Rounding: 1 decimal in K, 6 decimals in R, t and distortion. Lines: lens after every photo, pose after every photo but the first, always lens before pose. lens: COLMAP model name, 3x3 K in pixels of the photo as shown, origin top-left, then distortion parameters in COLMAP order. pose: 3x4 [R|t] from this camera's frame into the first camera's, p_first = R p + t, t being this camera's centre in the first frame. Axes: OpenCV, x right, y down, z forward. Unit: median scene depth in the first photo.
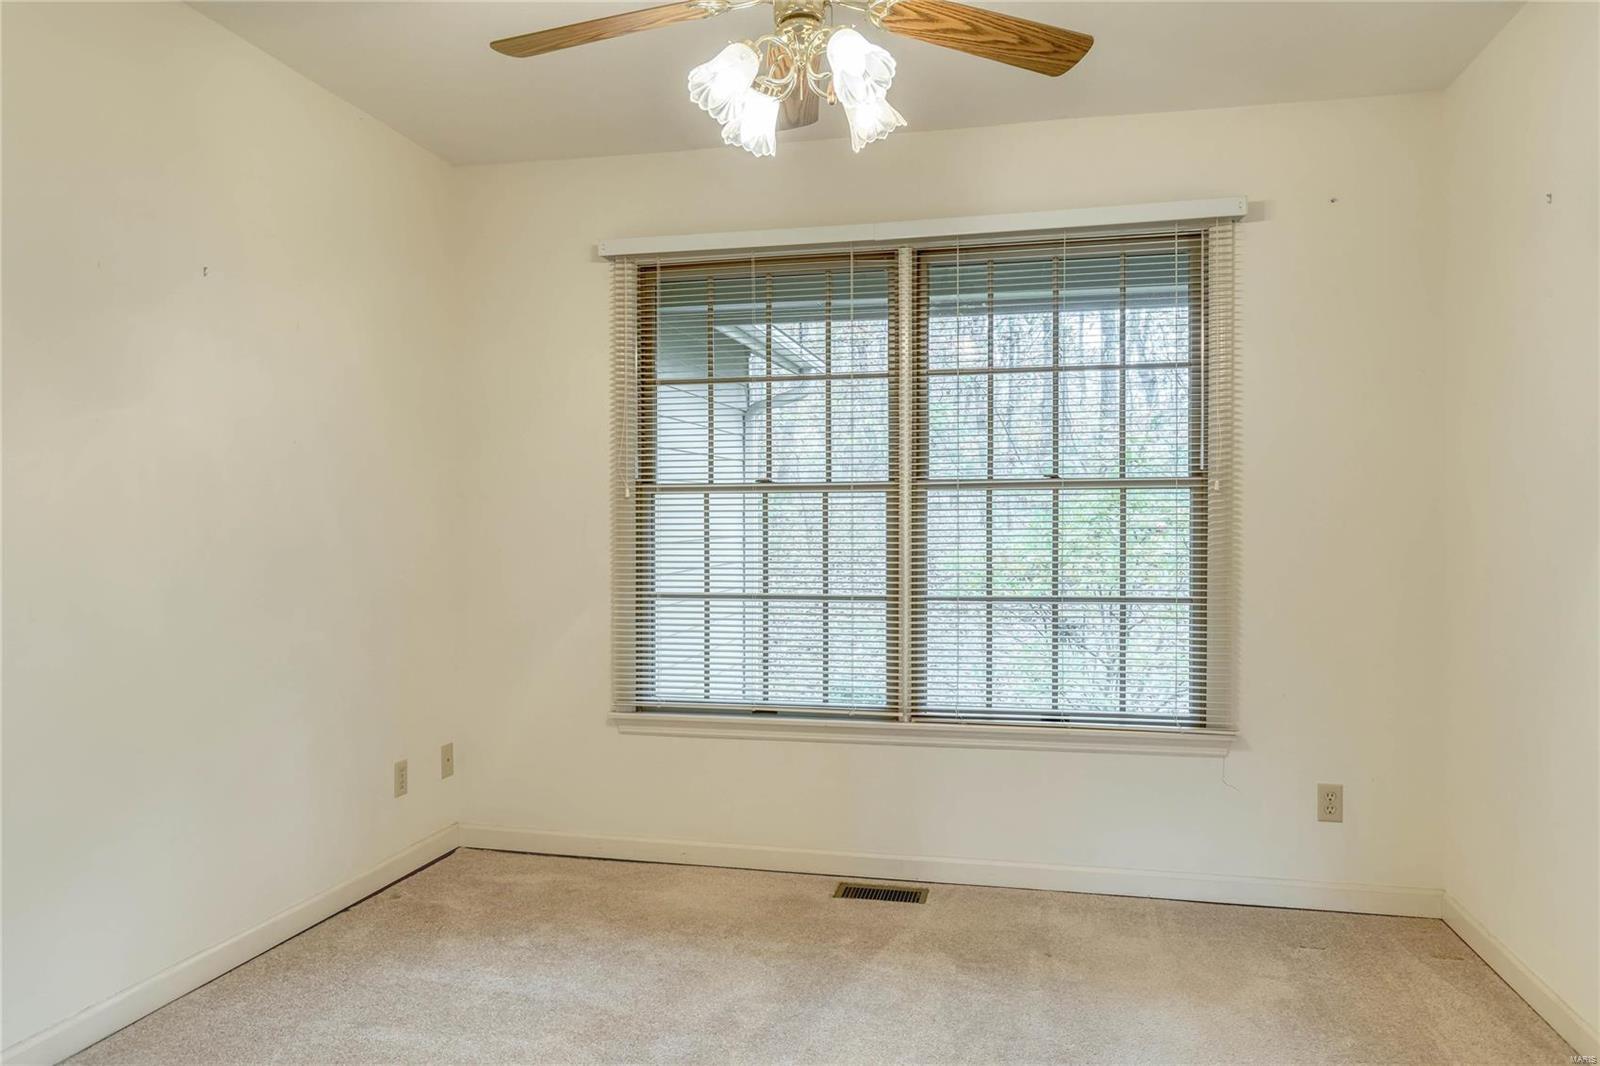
lens RADIAL K [[1080.7, 0, 799.6], [0, 1080.7, 529.8], [0, 0, 1]] dist [-0.010206, -0.001556]
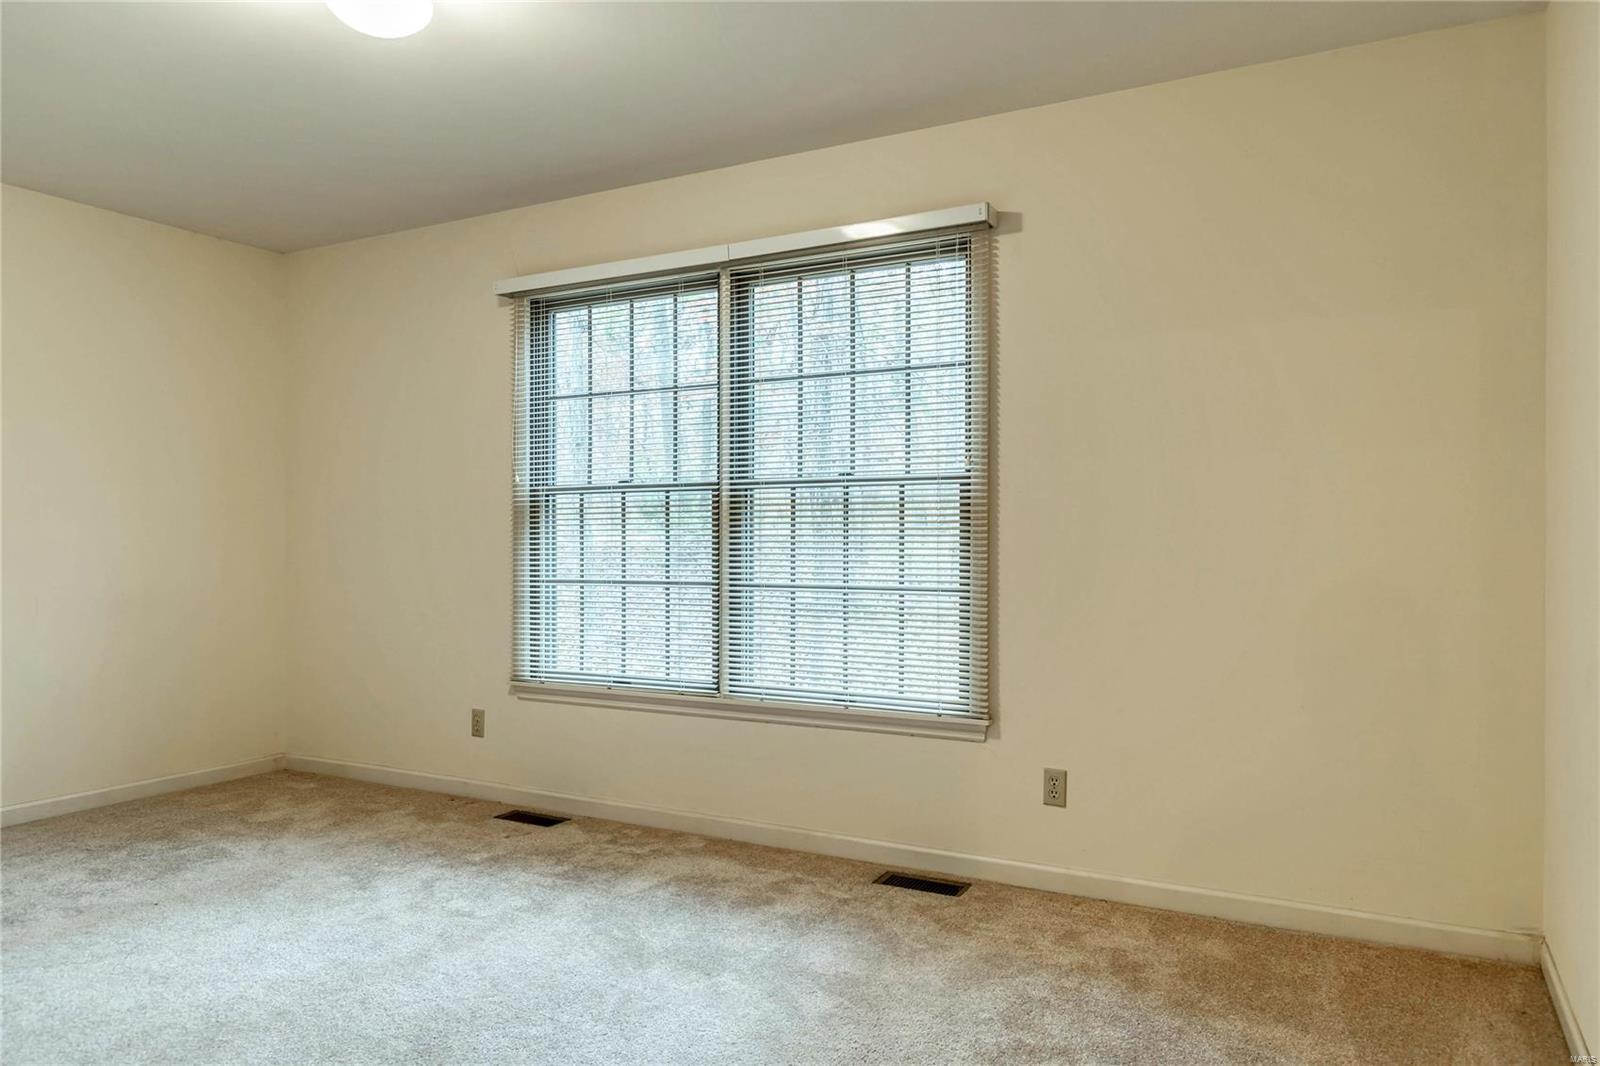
lens RADIAL K [[1191.0, 0, 799.3], [0, 1191.0, 532.5], [0, 0, 1]] dist [0.015732, 0.000254]
pose [[0.944854, -0.002052, -0.327485, 0.592342], [0.005472, 0.999940, 0.009522, -0.002102], [0.327445, -0.010789, 0.944809, -0.144051]]
